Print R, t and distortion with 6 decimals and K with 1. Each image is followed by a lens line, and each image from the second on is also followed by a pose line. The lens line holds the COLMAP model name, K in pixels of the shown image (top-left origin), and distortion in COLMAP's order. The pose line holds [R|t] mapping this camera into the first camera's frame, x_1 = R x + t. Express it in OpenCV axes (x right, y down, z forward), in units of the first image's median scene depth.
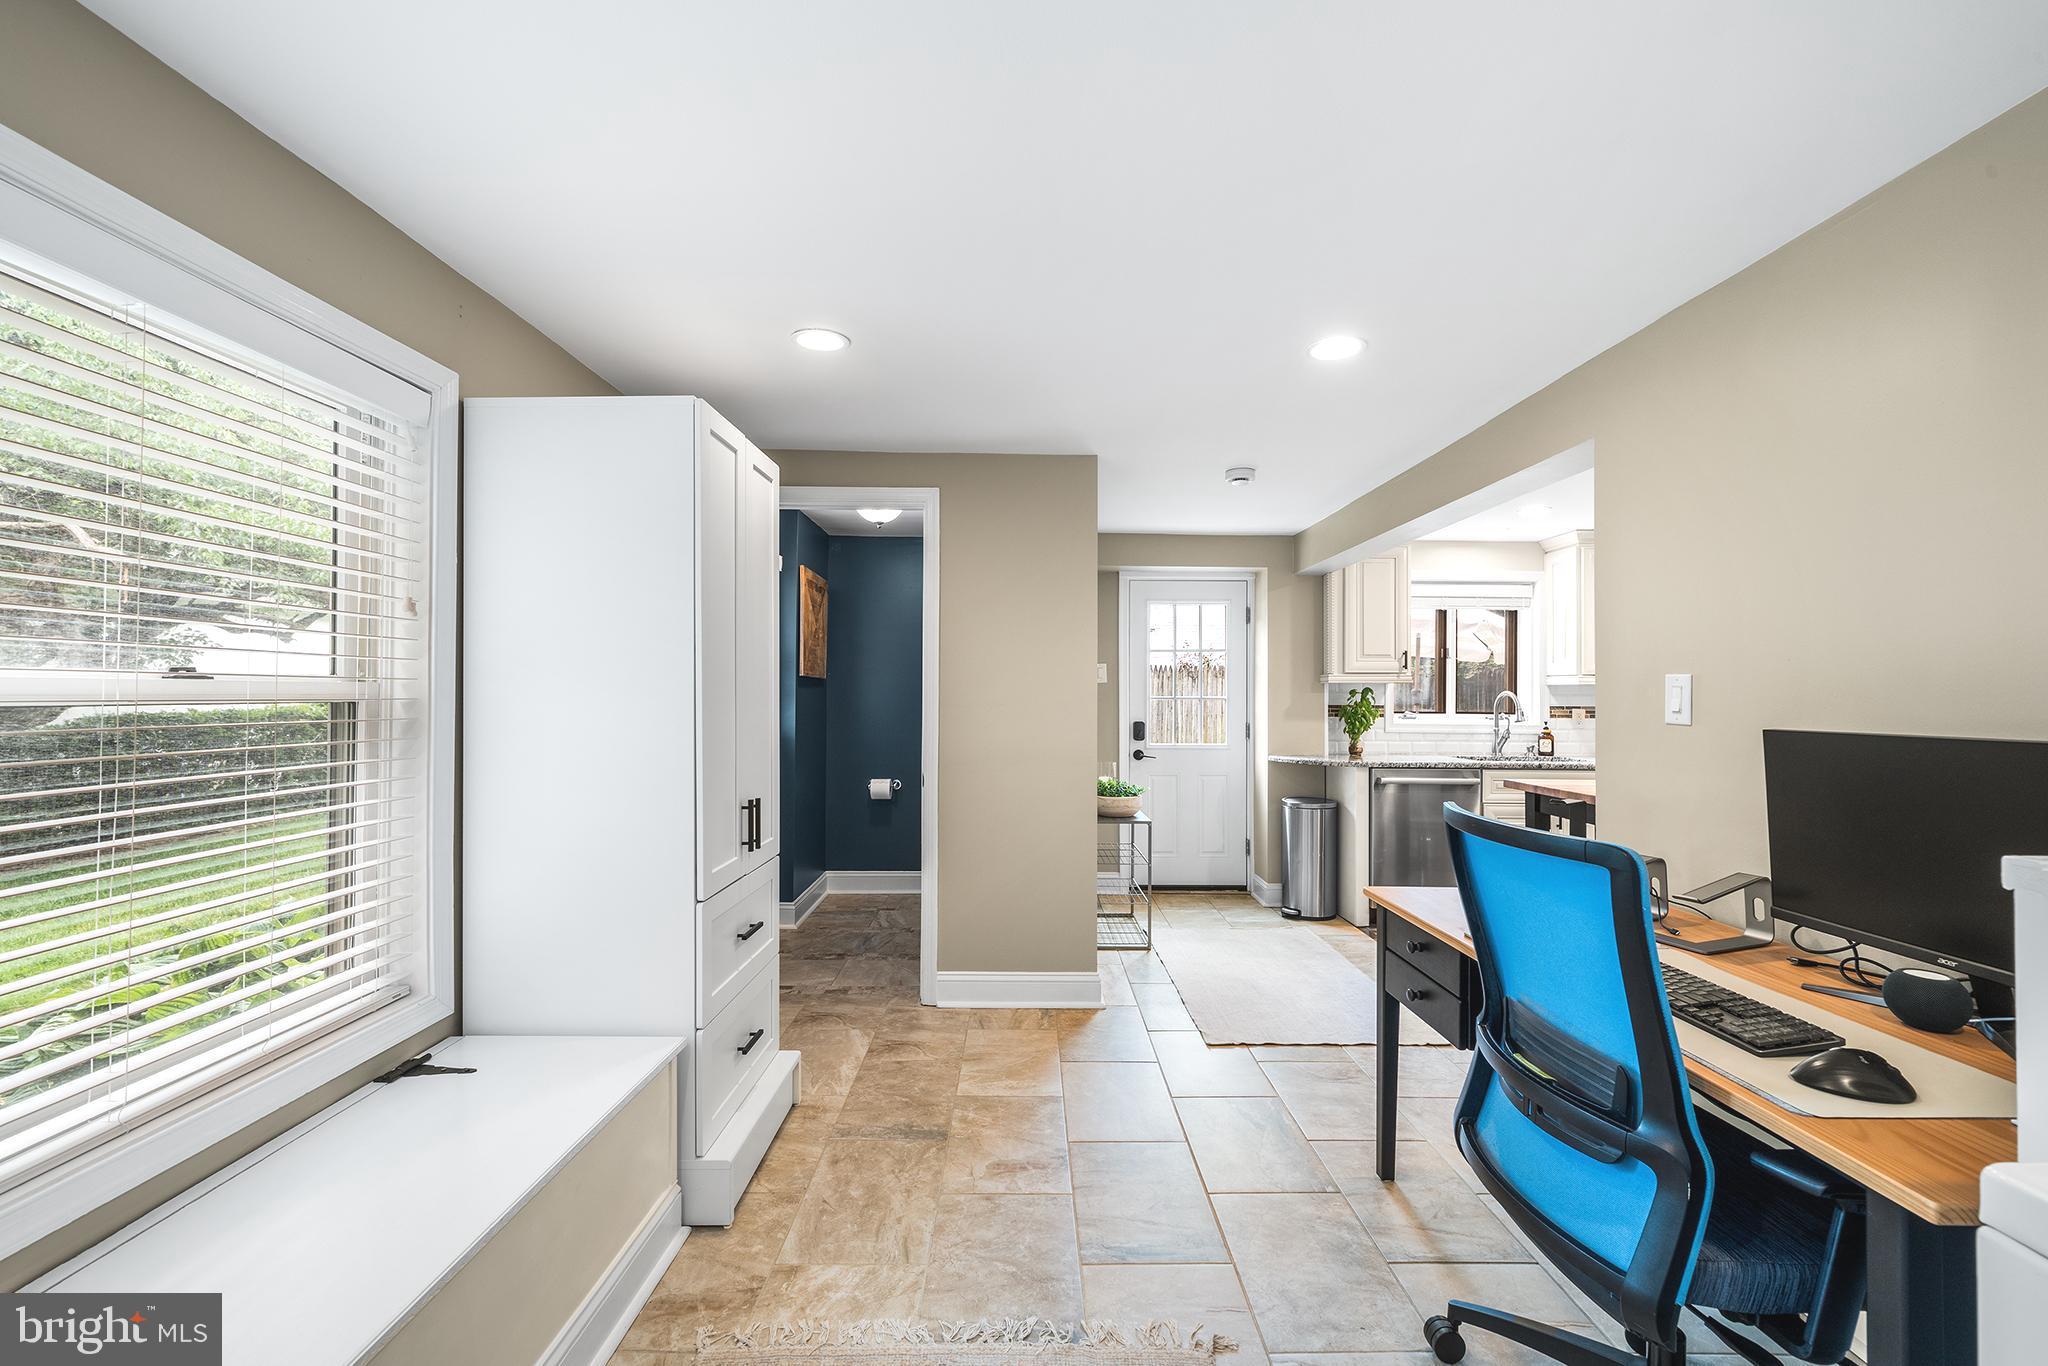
lens RADIAL K [[839.9, 0, 1033.6], [0, 839.9, 690.2], [0, 0, 1]] dist [-0.001144, -0.000318]
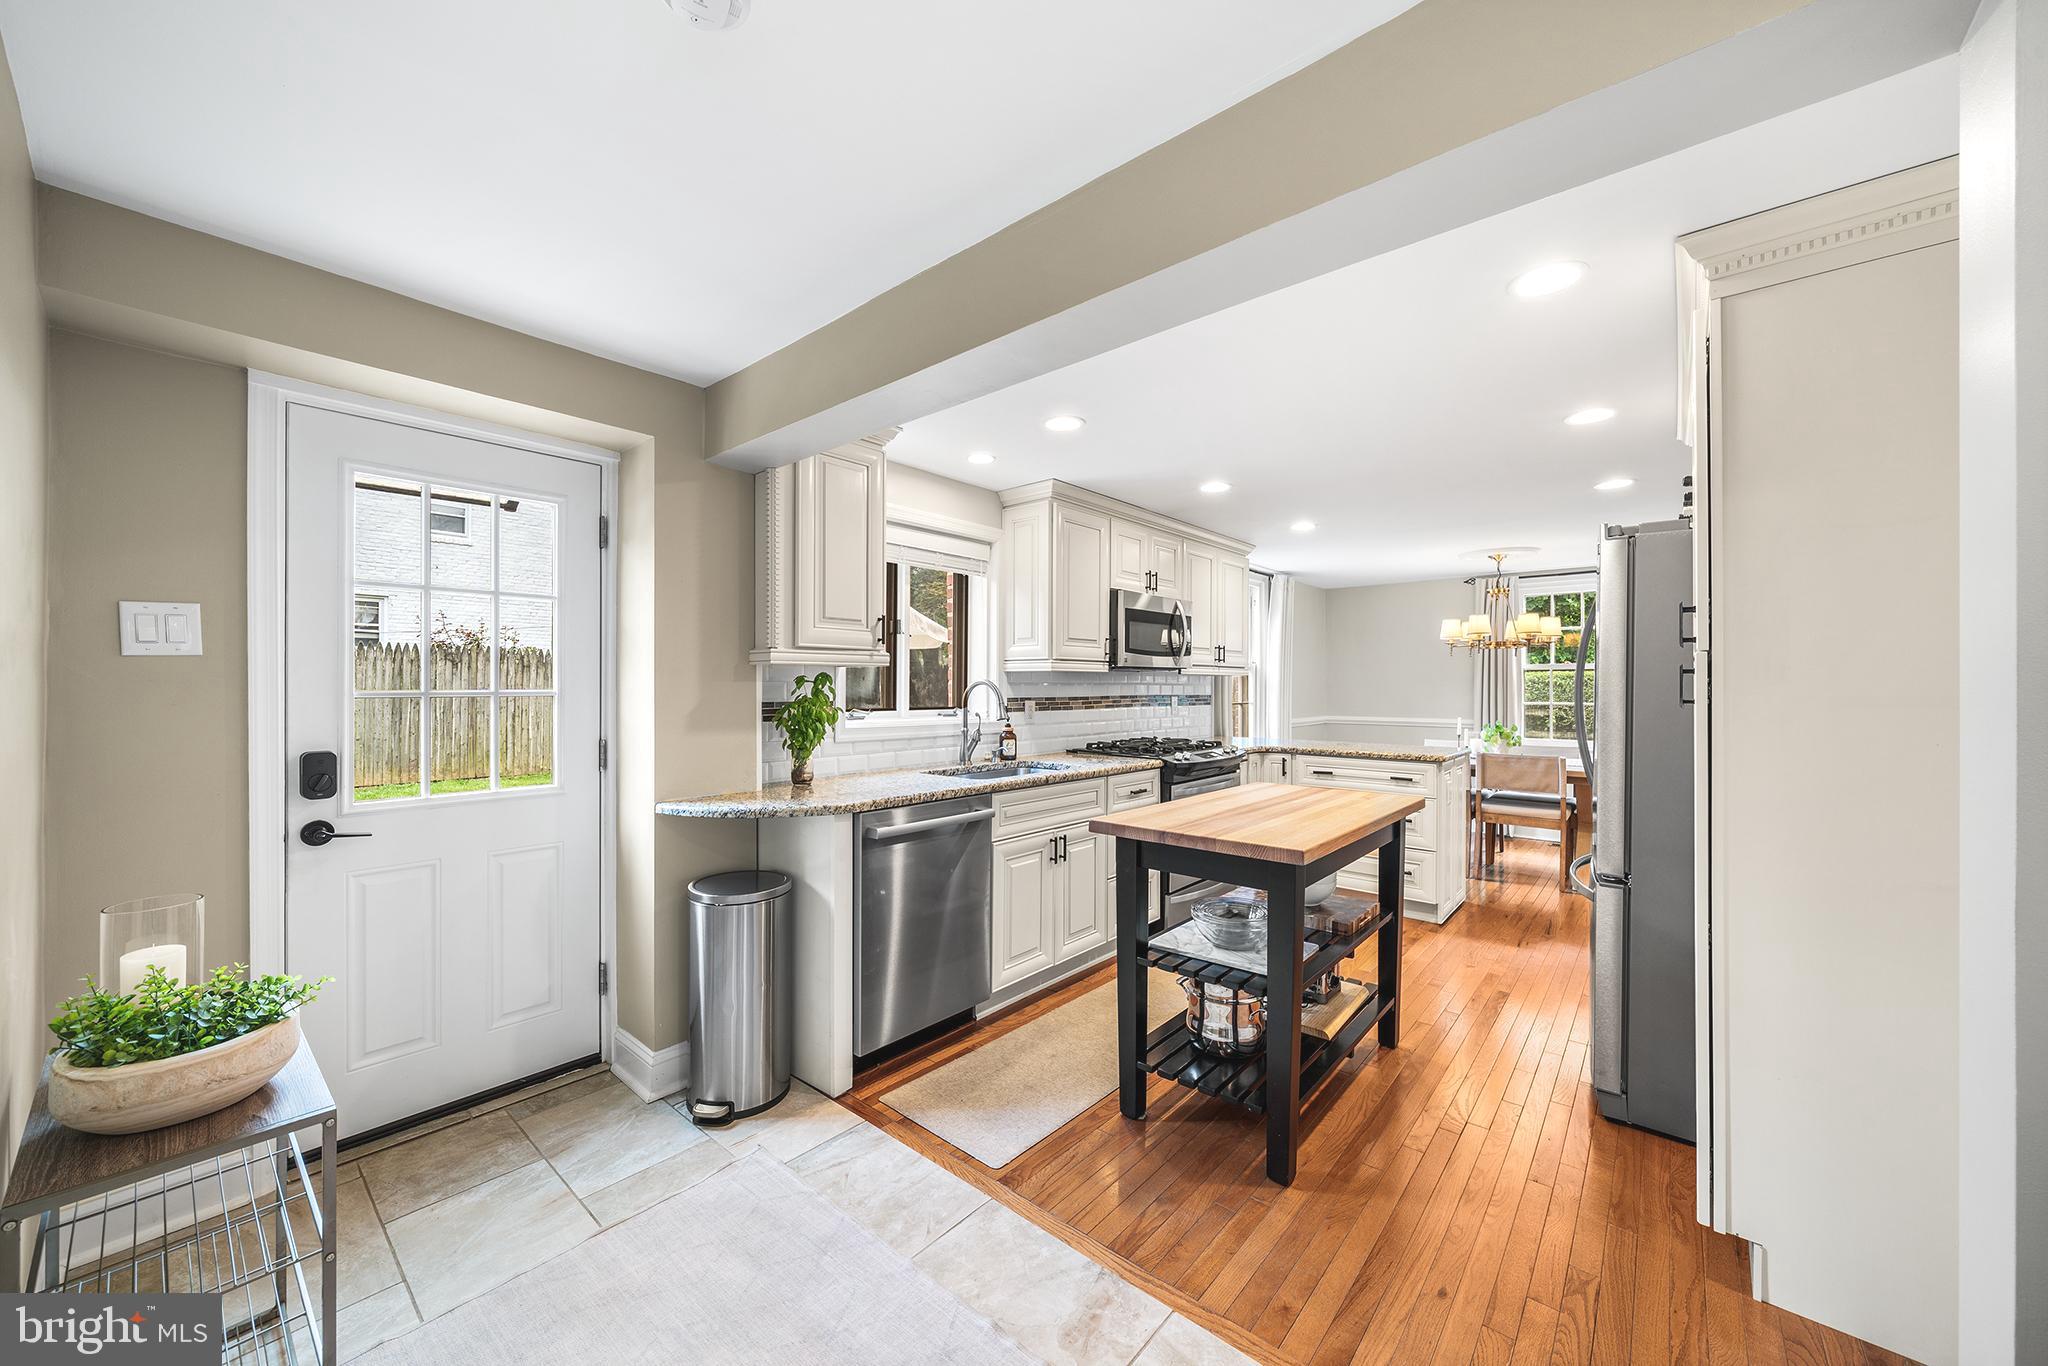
lens RADIAL K [[754.1, 0, 1013.5], [0, 754.1, 681.3], [0, 0, 1]] dist [0.000952, 0.000119]
pose [[0.673285, -0.000235, 0.739383, 0.084381], [-0.001591, 0.999997, 0.001766, 0.001791], [-0.739382, -0.002366, 0.673282, 0.518954]]
